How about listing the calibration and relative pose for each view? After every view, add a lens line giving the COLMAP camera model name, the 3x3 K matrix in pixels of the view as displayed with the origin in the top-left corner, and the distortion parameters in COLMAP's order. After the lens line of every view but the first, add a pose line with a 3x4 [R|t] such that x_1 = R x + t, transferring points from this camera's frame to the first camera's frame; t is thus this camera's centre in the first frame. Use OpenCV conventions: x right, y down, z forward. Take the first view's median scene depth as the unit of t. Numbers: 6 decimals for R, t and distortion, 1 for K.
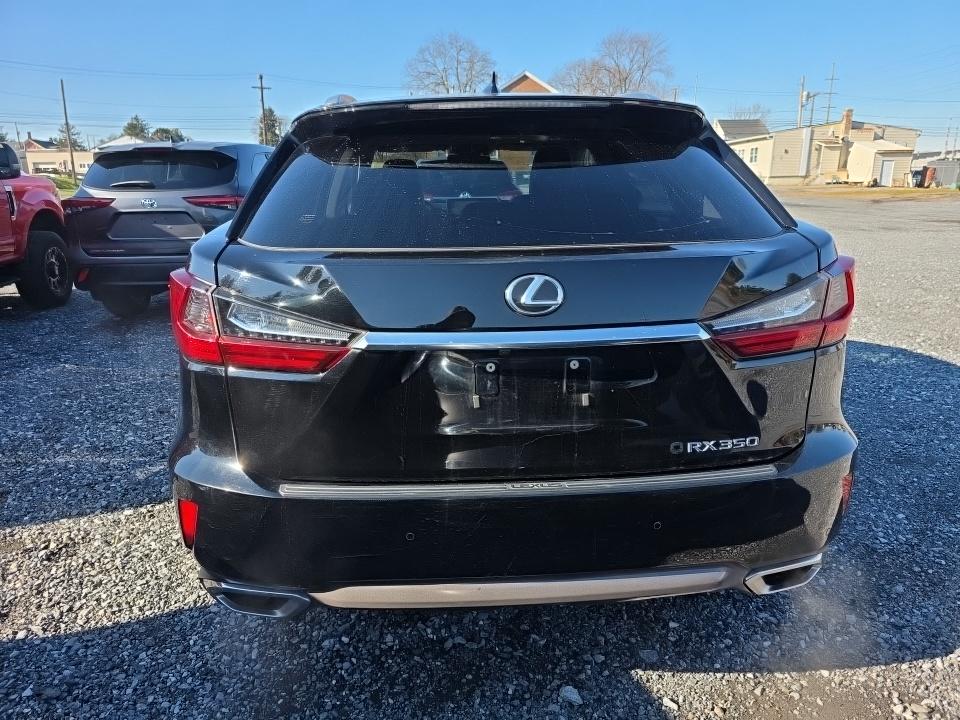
lens RADIAL K [[638.9, 0, 480.1], [0, 638.9, 370.0], [0, 0, 1]] dist [0.018772, -0.000558]
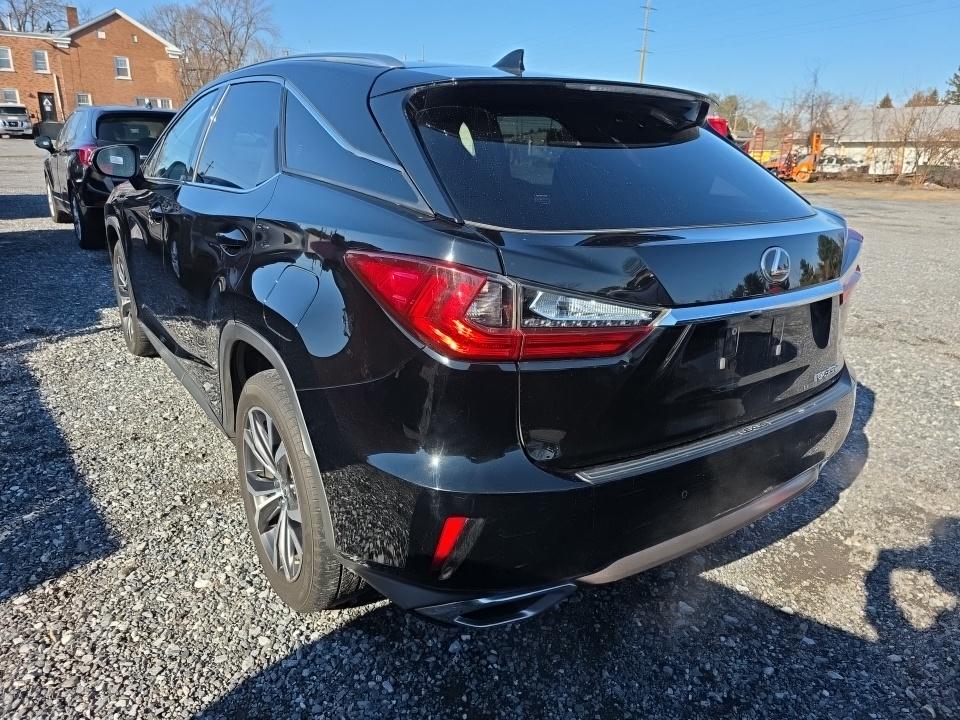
lens RADIAL K [[644.0, 0, 480.0], [0, 644.0, 360.0], [0, 0, 1]] dist [0.042243, -0.047816]
pose [[0.844728, -0.123057, 0.520856, -0.652257], [0.106209, 0.992396, 0.062214, -0.049075], [-0.524551, 0.002766, 0.851374, 0.166929]]
